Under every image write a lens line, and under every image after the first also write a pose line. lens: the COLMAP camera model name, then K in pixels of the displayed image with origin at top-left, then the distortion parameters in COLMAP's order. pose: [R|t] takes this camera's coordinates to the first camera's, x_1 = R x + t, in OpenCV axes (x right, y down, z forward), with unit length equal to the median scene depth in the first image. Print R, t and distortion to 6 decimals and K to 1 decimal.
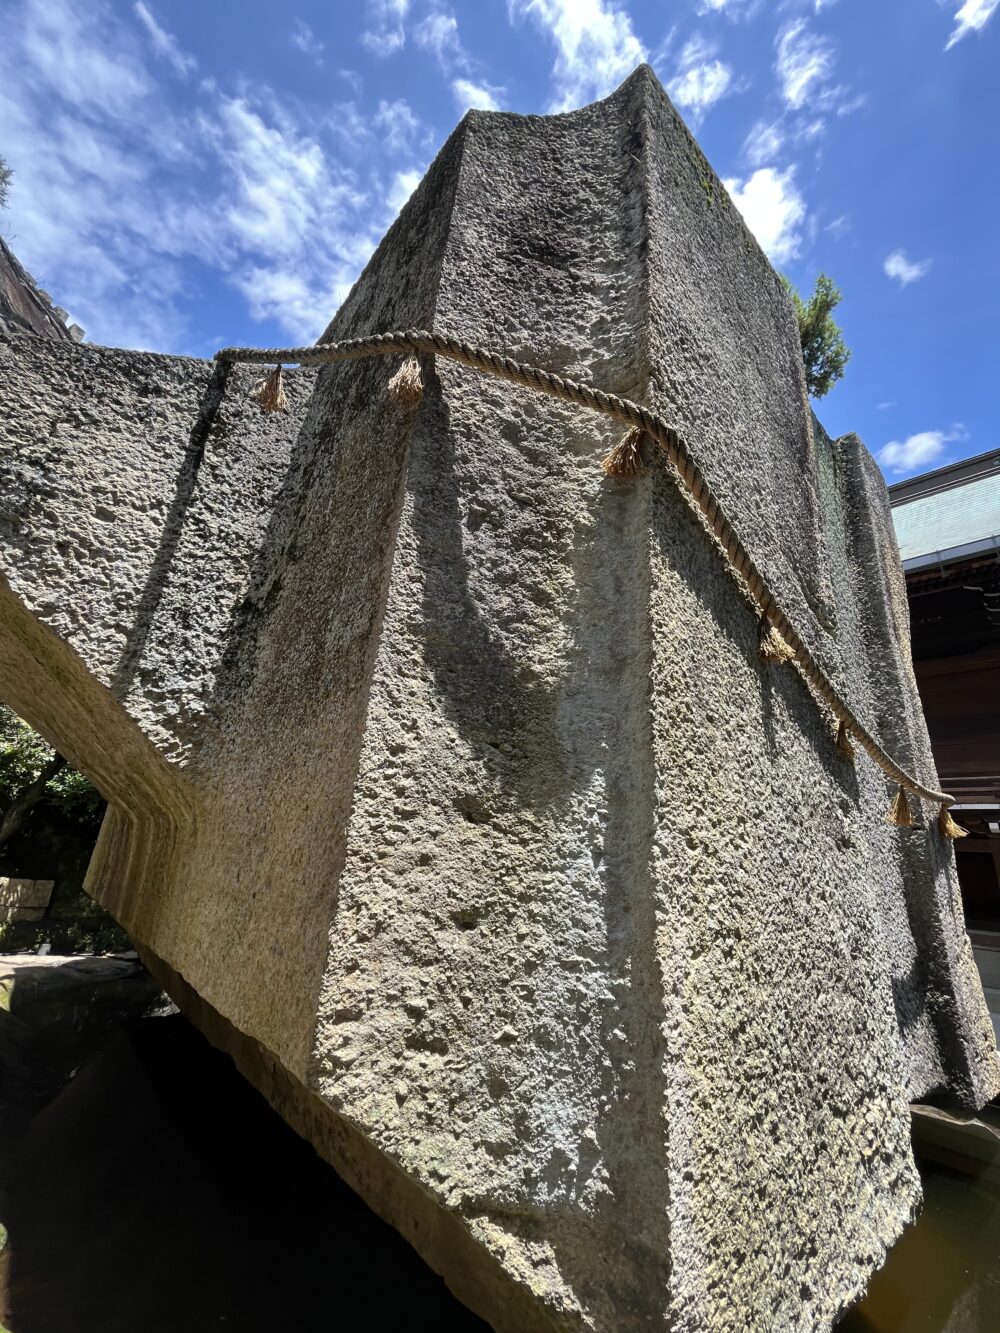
lens RADIAL K [[541.7, 0, 501.2], [0, 541.7, 666.8], [0, 0, 1]] dist [-0.002089, -0.000565]
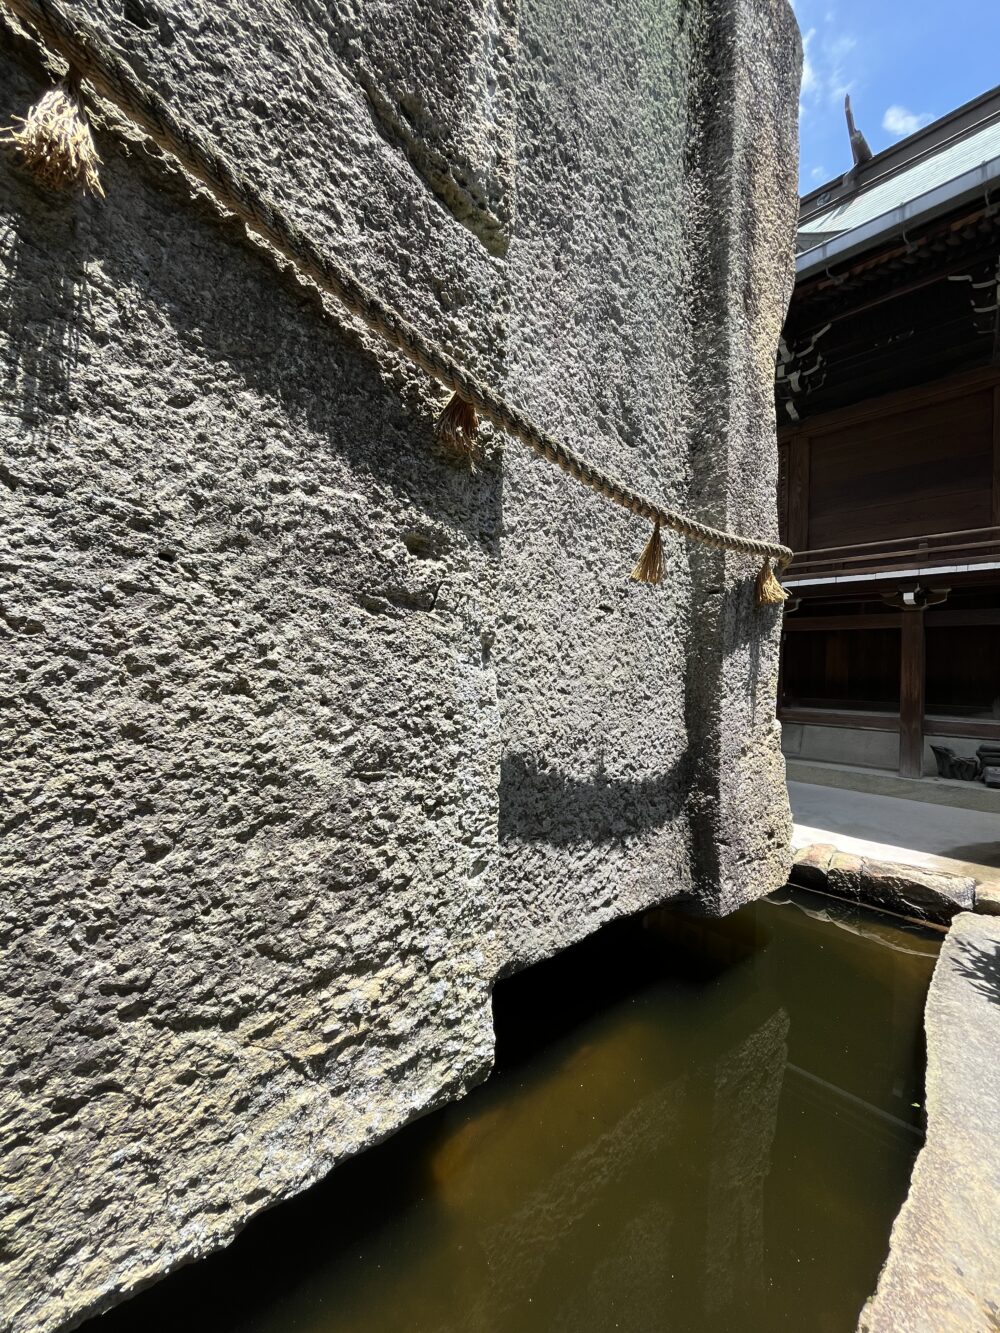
lens RADIAL K [[541.7, 0, 499.1], [0, 541.7, 664.5], [0, 0, 1]] dist [-0.002089, -0.000565]
pose [[0.998026, -0.055272, -0.029821, 0.550366], [0.061976, 0.943599, 0.325237, 0.152100], [0.010162, -0.326443, 0.945162, 0.312704]]
